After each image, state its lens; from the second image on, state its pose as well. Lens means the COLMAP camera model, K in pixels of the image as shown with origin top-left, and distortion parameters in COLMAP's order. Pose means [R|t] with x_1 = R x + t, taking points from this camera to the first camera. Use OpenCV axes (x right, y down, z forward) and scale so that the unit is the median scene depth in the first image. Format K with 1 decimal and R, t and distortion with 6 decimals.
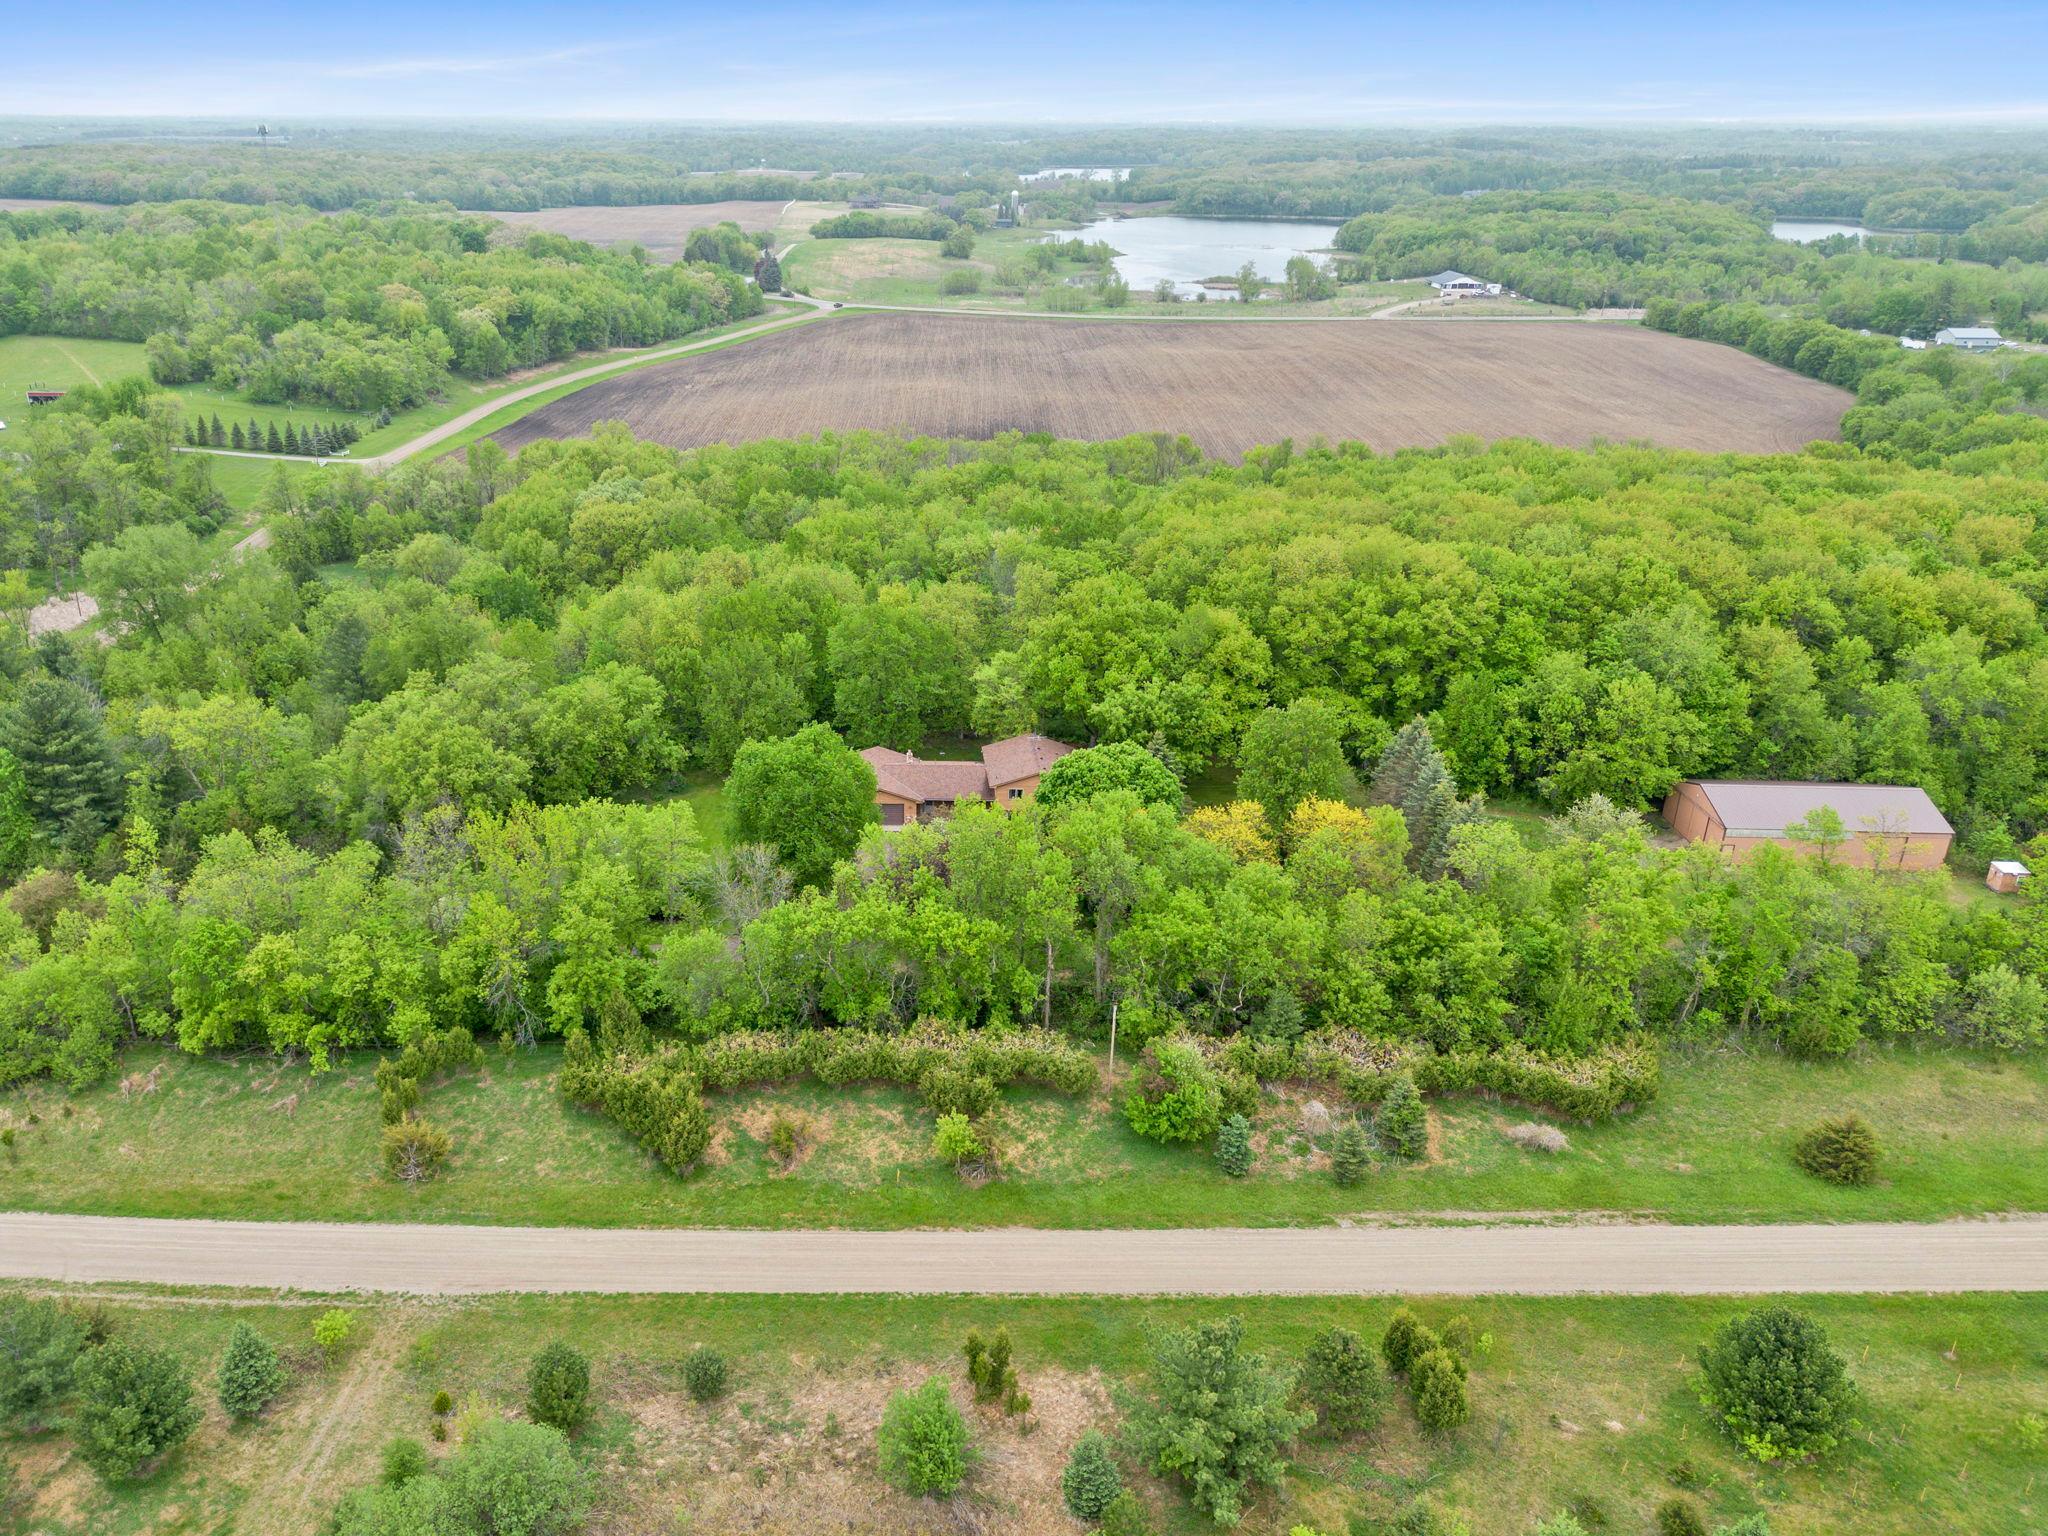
lens RADIAL K [[1565.8, 0, 828.3], [0, 1565.8, 767.3], [0, 0, 1]] dist [0.046737, -0.007196]
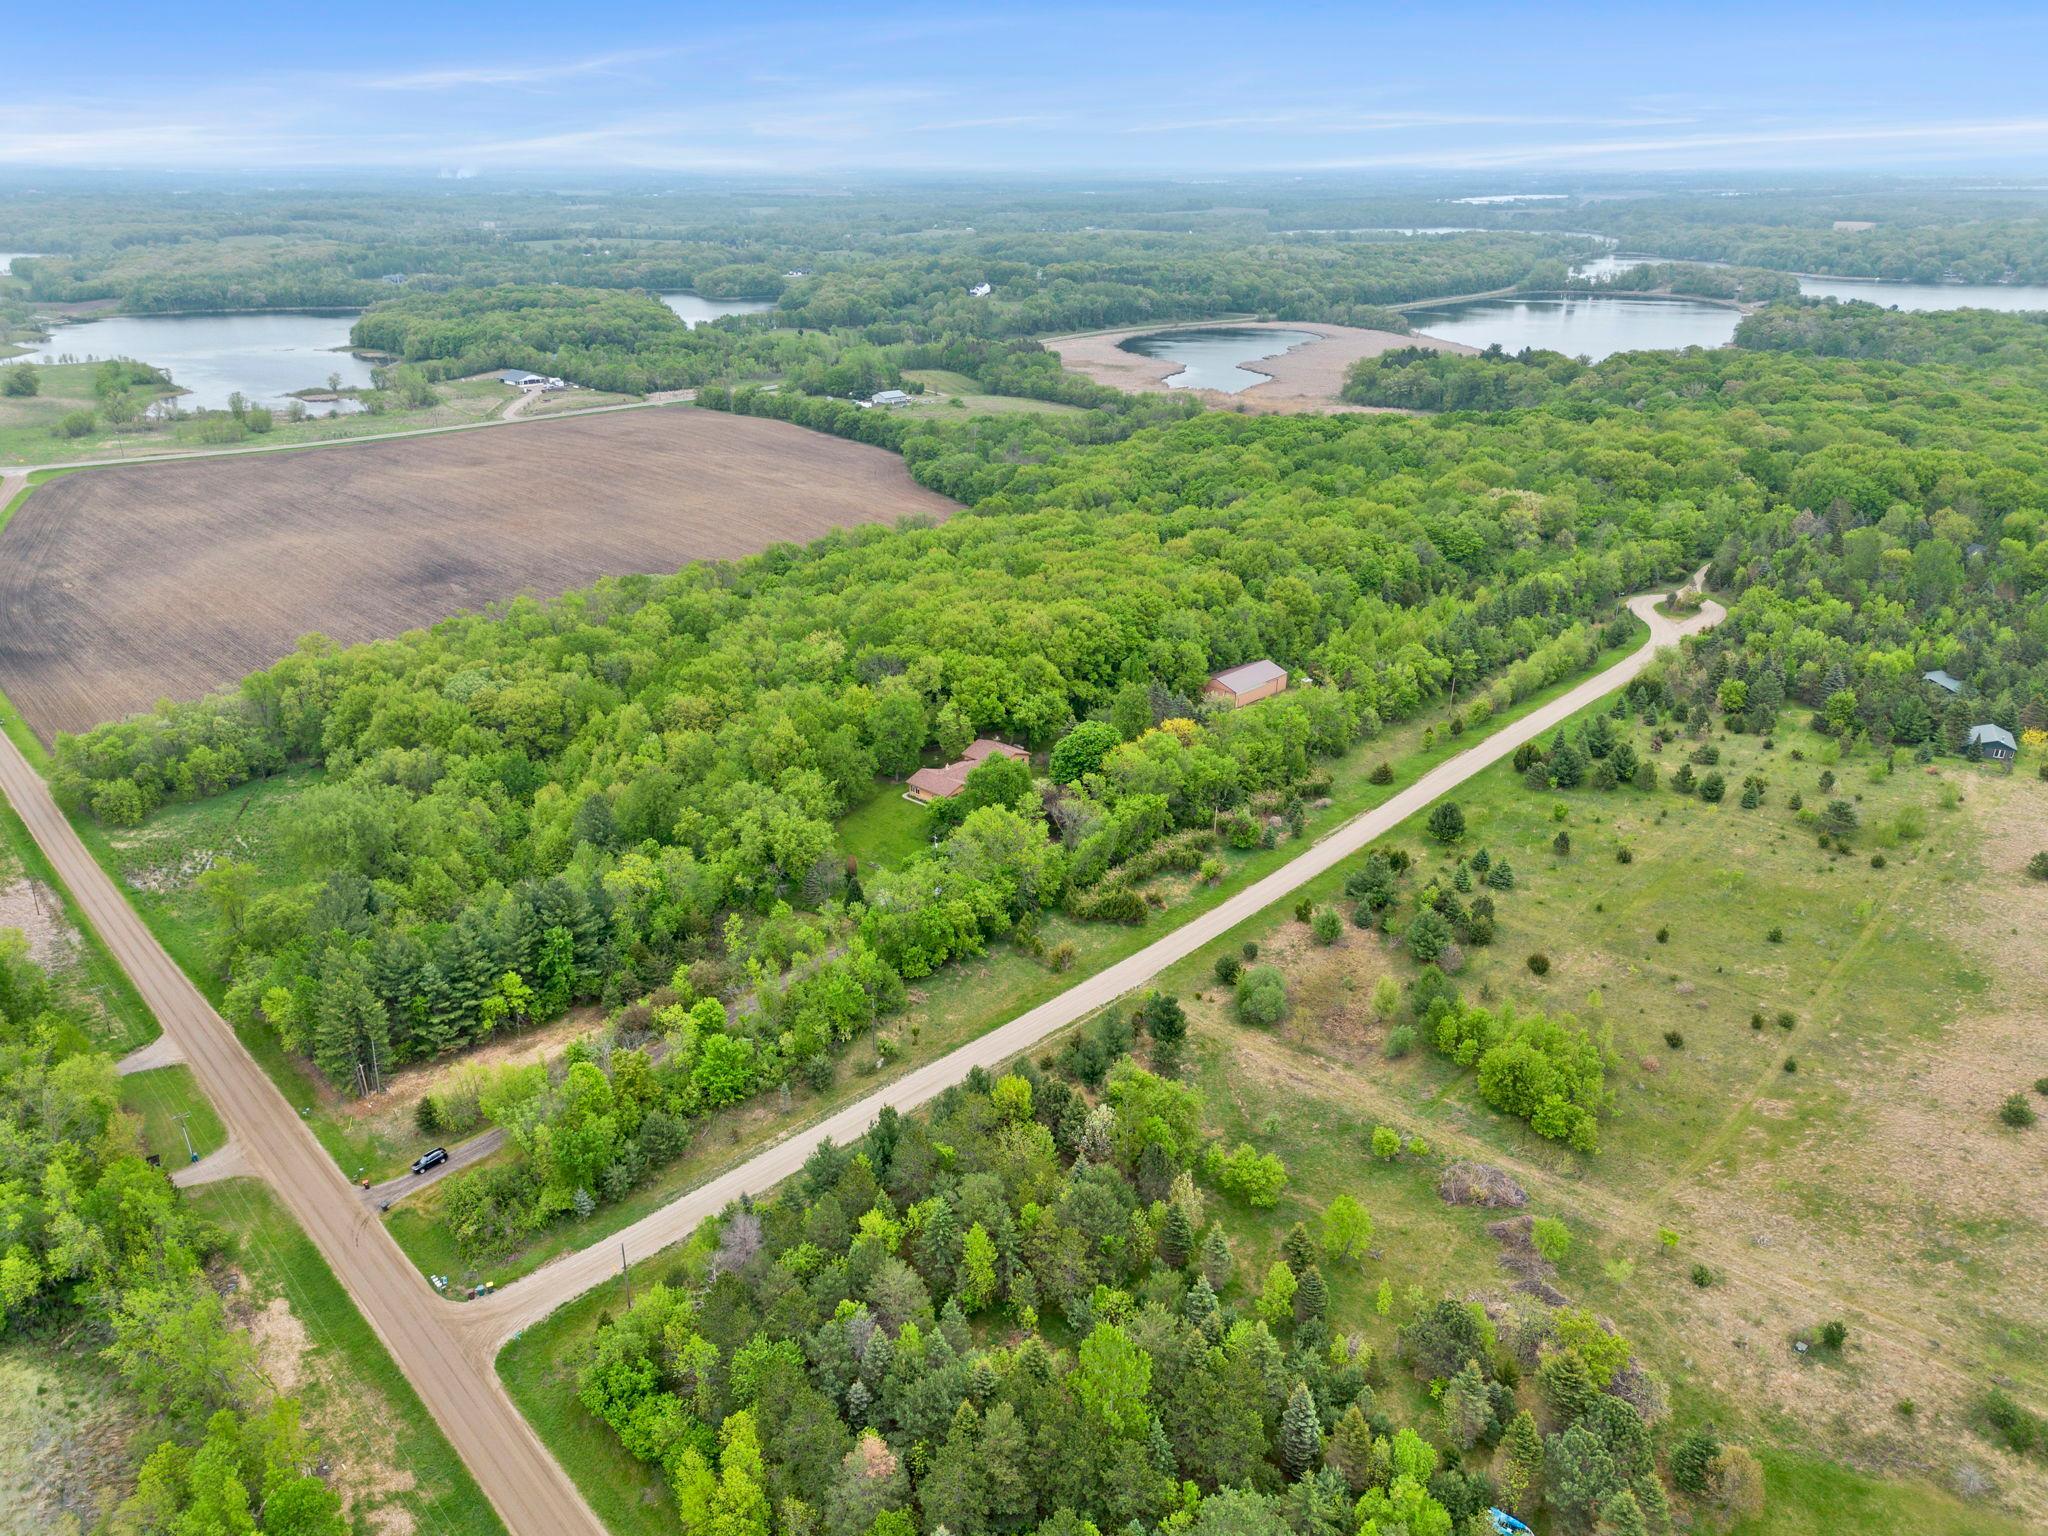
lens RADIAL K [[1486.1, 0, 1001.7], [0, 1486.1, 761.5], [0, 0, 1]] dist [0.073617, -0.065299]
pose [[0.677025, -0.281881, 0.679839, -0.550406], [0.286762, 0.951774, 0.109058, -0.093050], [-0.677794, 0.121117, 0.725208, -0.177294]]
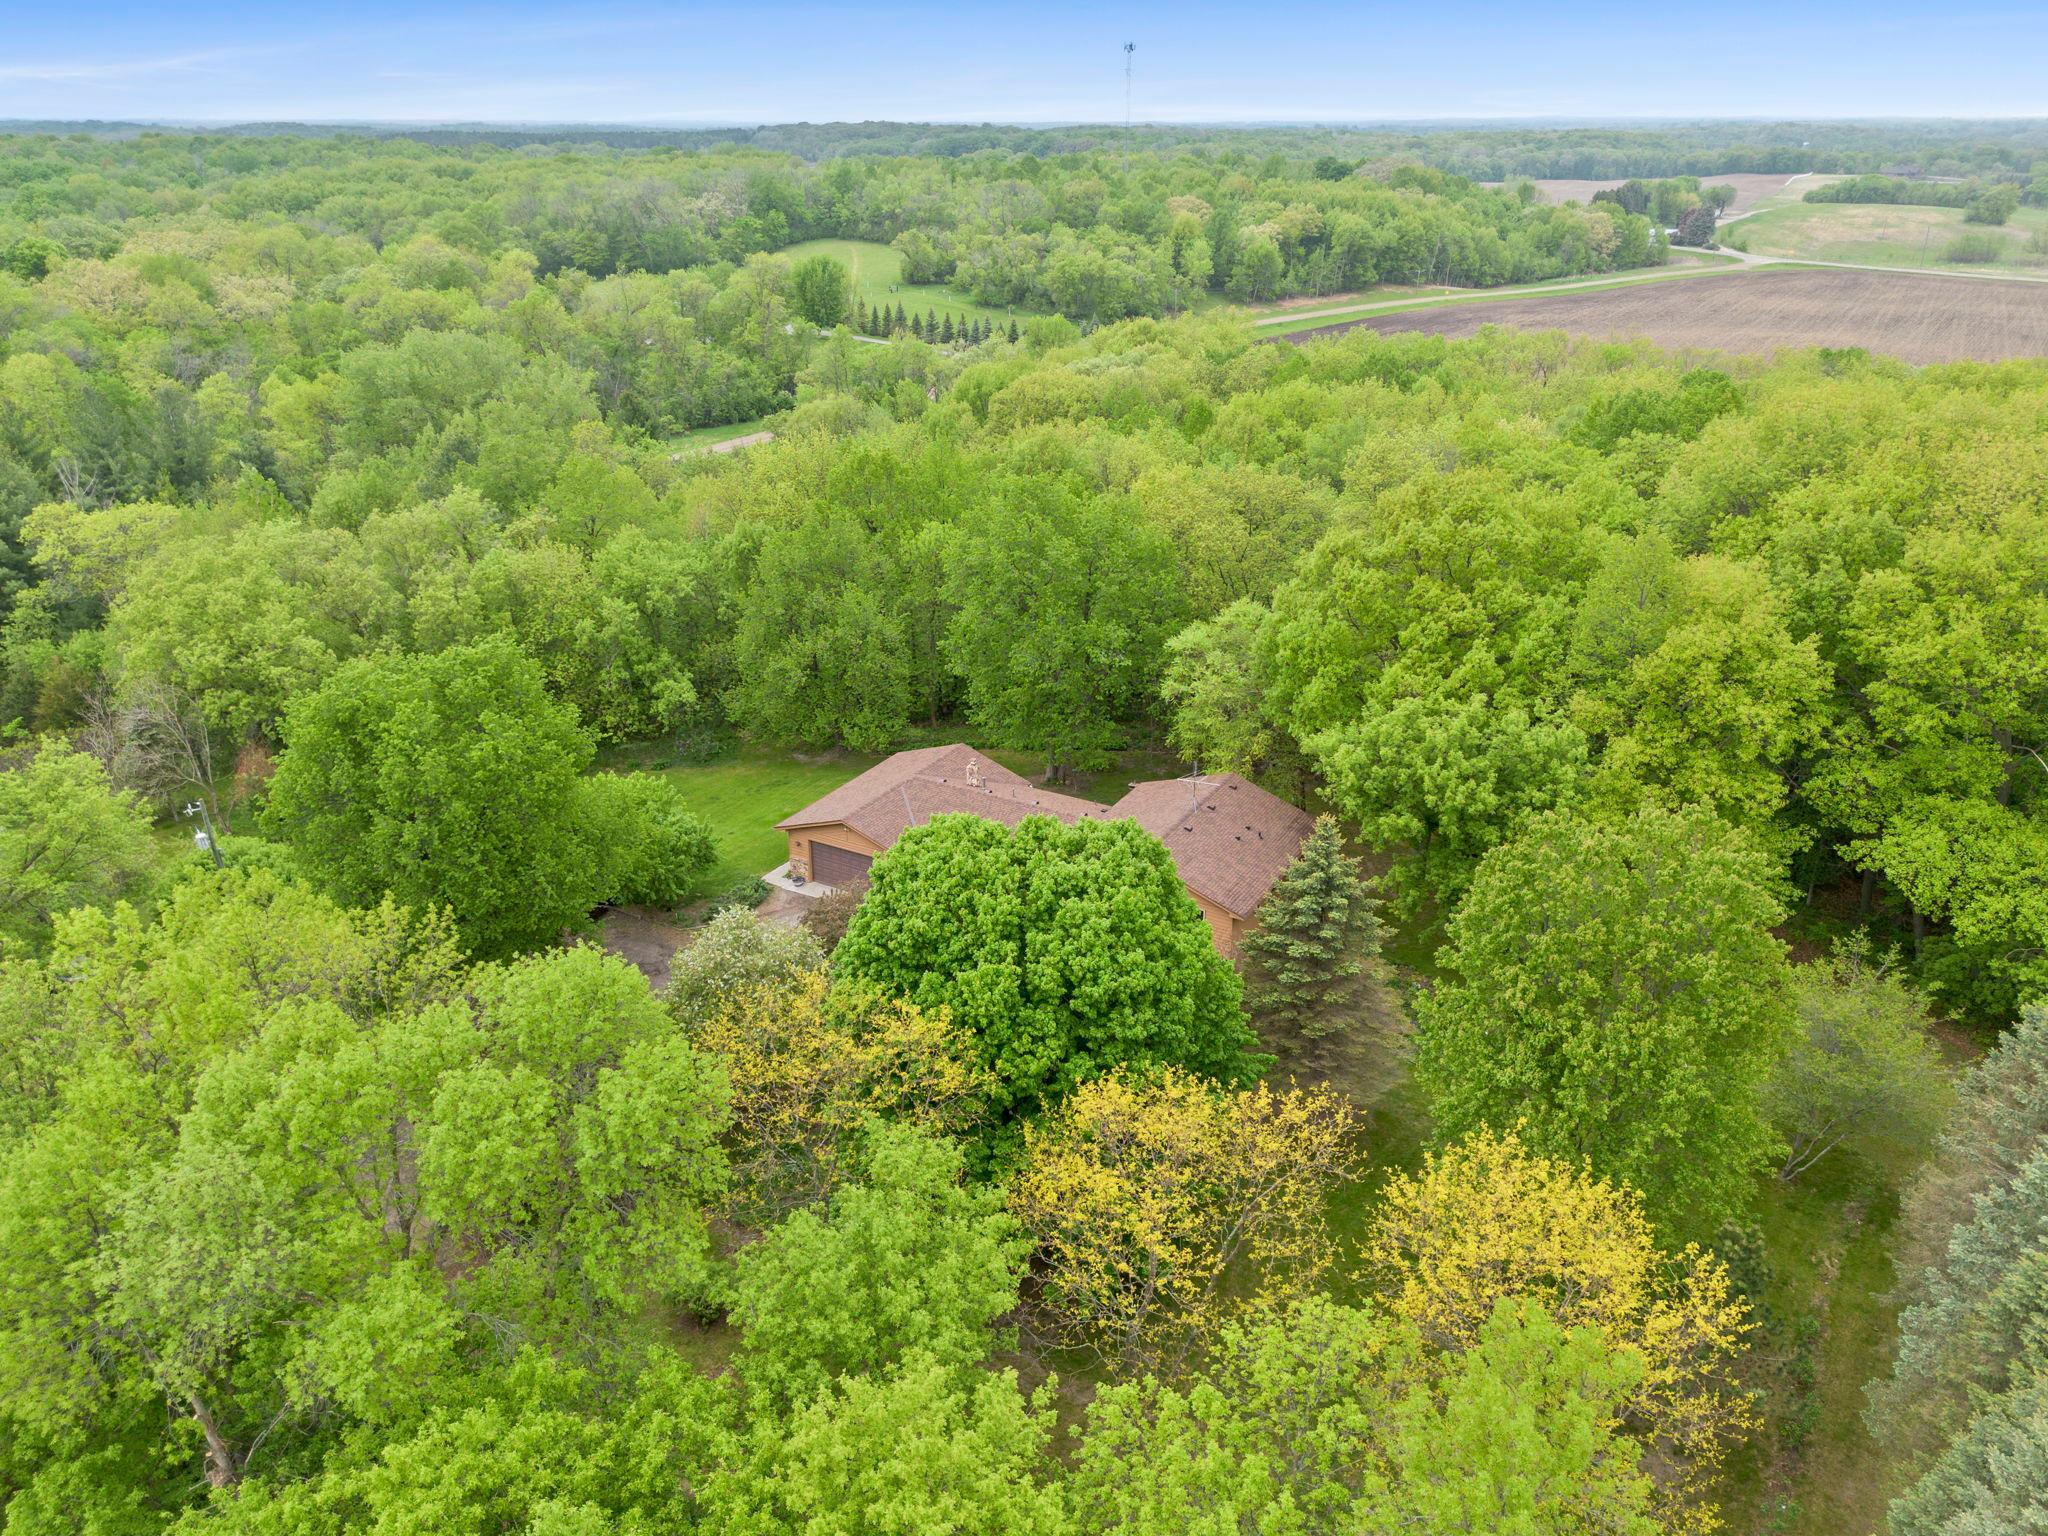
lens RADIAL K [[1493.2, 0, 1031.0], [0, 1493.2, 745.6], [0, 0, 1]] dist [0.068544, -0.060746]
pose [[0.875392, 0.180299, -0.448533, 0.135035], [-0.182059, 0.982489, 0.039616, -0.018040], [0.447821, 0.046980, 0.892888, 0.279357]]
